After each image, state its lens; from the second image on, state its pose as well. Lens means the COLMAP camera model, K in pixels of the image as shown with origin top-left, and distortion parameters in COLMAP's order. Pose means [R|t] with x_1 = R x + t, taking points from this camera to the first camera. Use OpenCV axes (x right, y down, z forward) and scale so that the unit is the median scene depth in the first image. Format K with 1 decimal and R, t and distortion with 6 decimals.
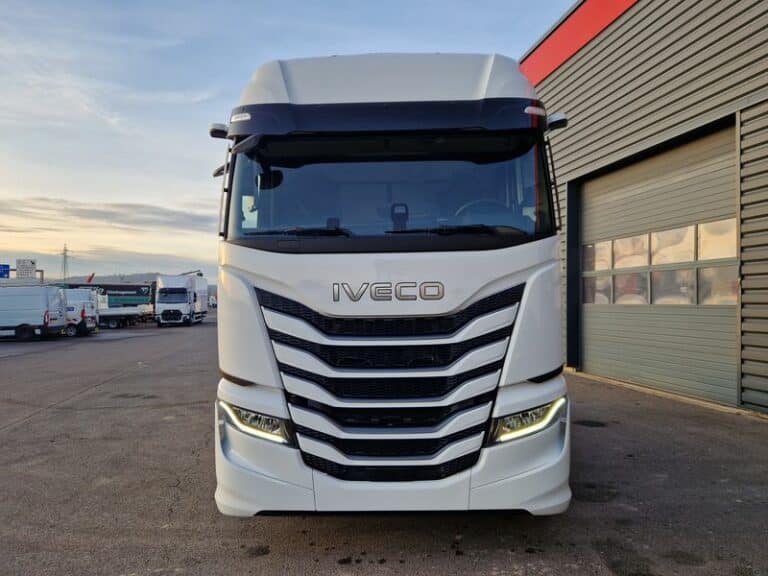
lens RADIAL K [[516.2, 0, 381.8], [0, 516.2, 293.6], [0, 0, 1]] dist [0.077645, -0.064164]
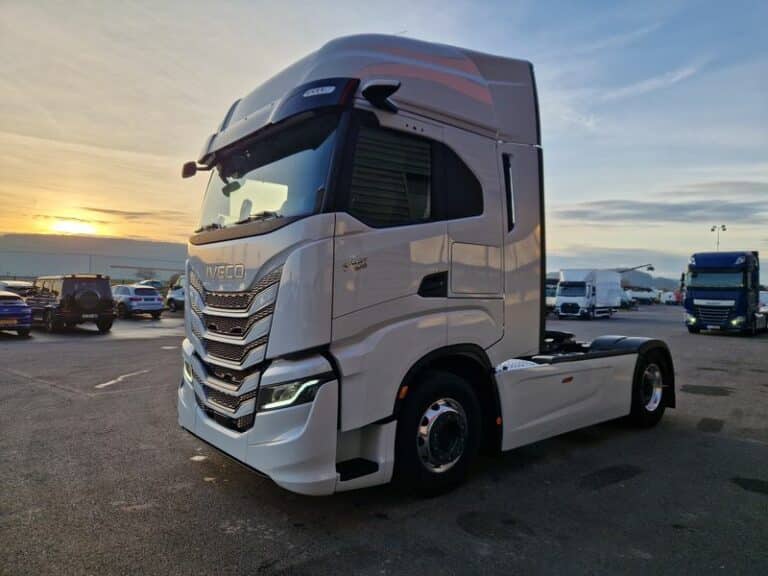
lens RADIAL K [[516.4, 0, 381.0], [0, 516.4, 286.0], [0, 0, 1]] dist [0.074710, -0.061719]
pose [[0.660870, 0.012984, -0.750388, 0.859509], [-0.017090, 0.999851, 0.002250, 0.014876], [0.750306, 0.011337, 0.660994, 0.332581]]
